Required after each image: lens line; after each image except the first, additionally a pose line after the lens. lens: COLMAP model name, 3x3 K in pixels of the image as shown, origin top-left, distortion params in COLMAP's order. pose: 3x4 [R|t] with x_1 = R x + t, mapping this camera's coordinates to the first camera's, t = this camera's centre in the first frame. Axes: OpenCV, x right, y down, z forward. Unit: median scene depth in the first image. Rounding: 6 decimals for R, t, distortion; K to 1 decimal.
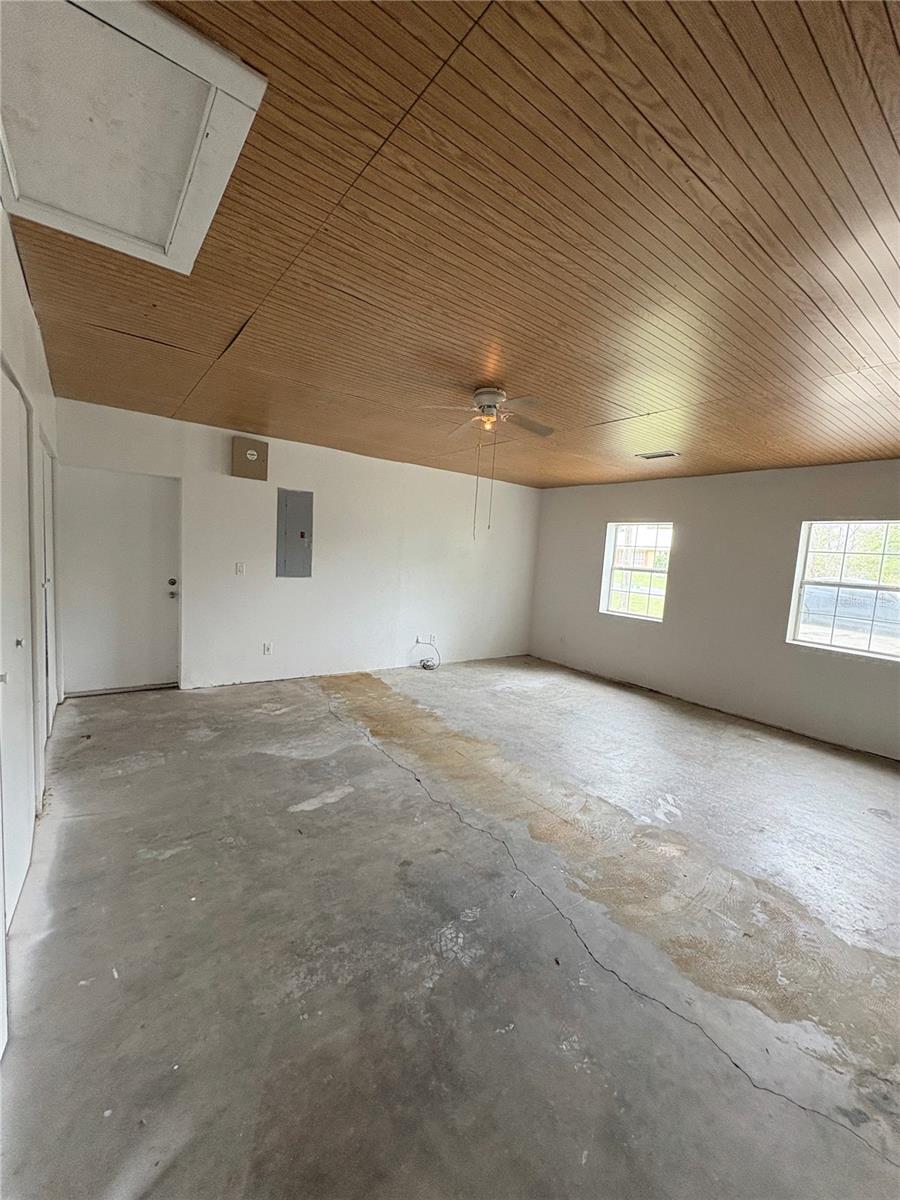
lens RADIAL K [[478.1, 0, 438.2], [0, 478.1, 605.9], [0, 0, 1]] dist [0.000725, 0.000011]
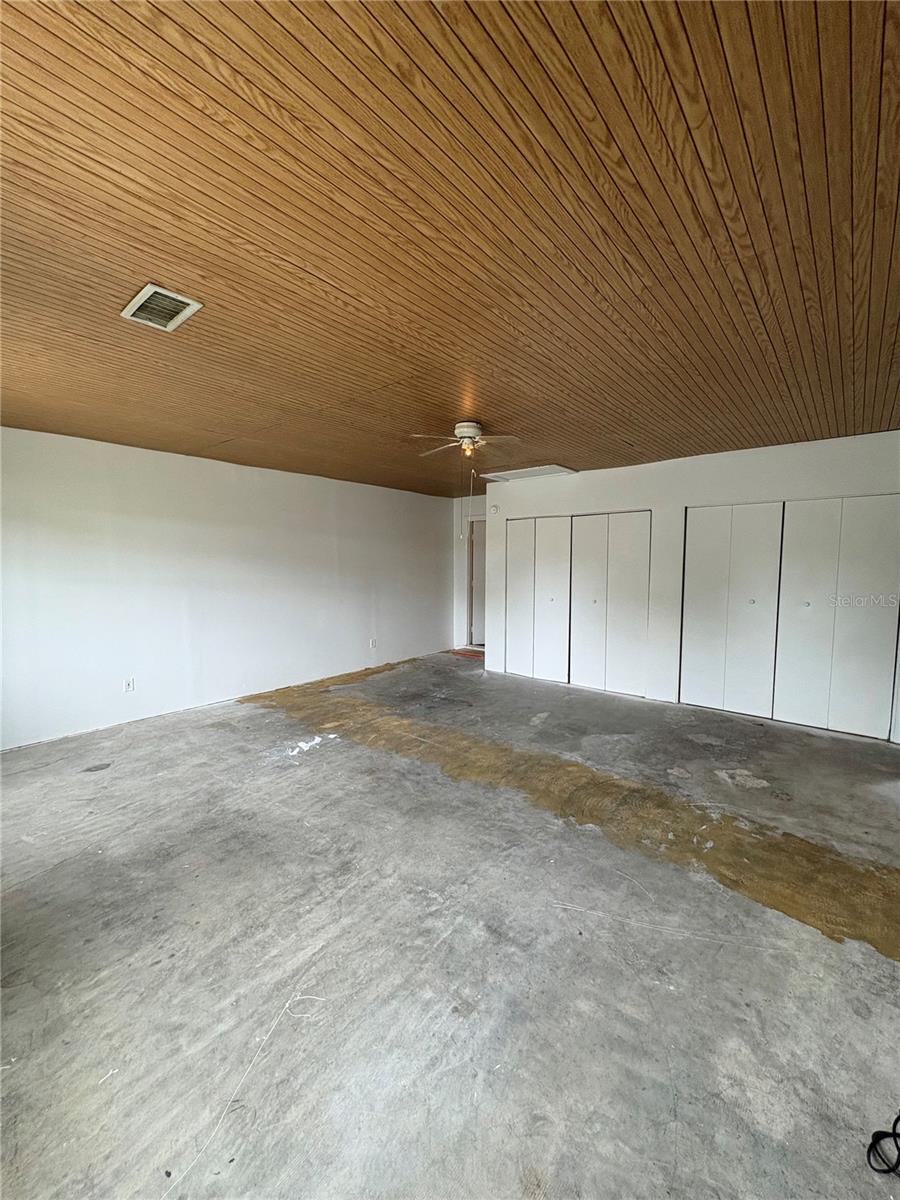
lens RADIAL K [[478.1, 0, 441.6], [0, 478.1, 598.9], [0, 0, 1]] dist [0.000725, 0.000011]
pose [[-0.971853, -0.049557, -0.230318, 0.343744], [-0.090363, 0.981264, 0.170161, -0.170107], [0.217570, 0.186183, -0.958123, 1.754930]]
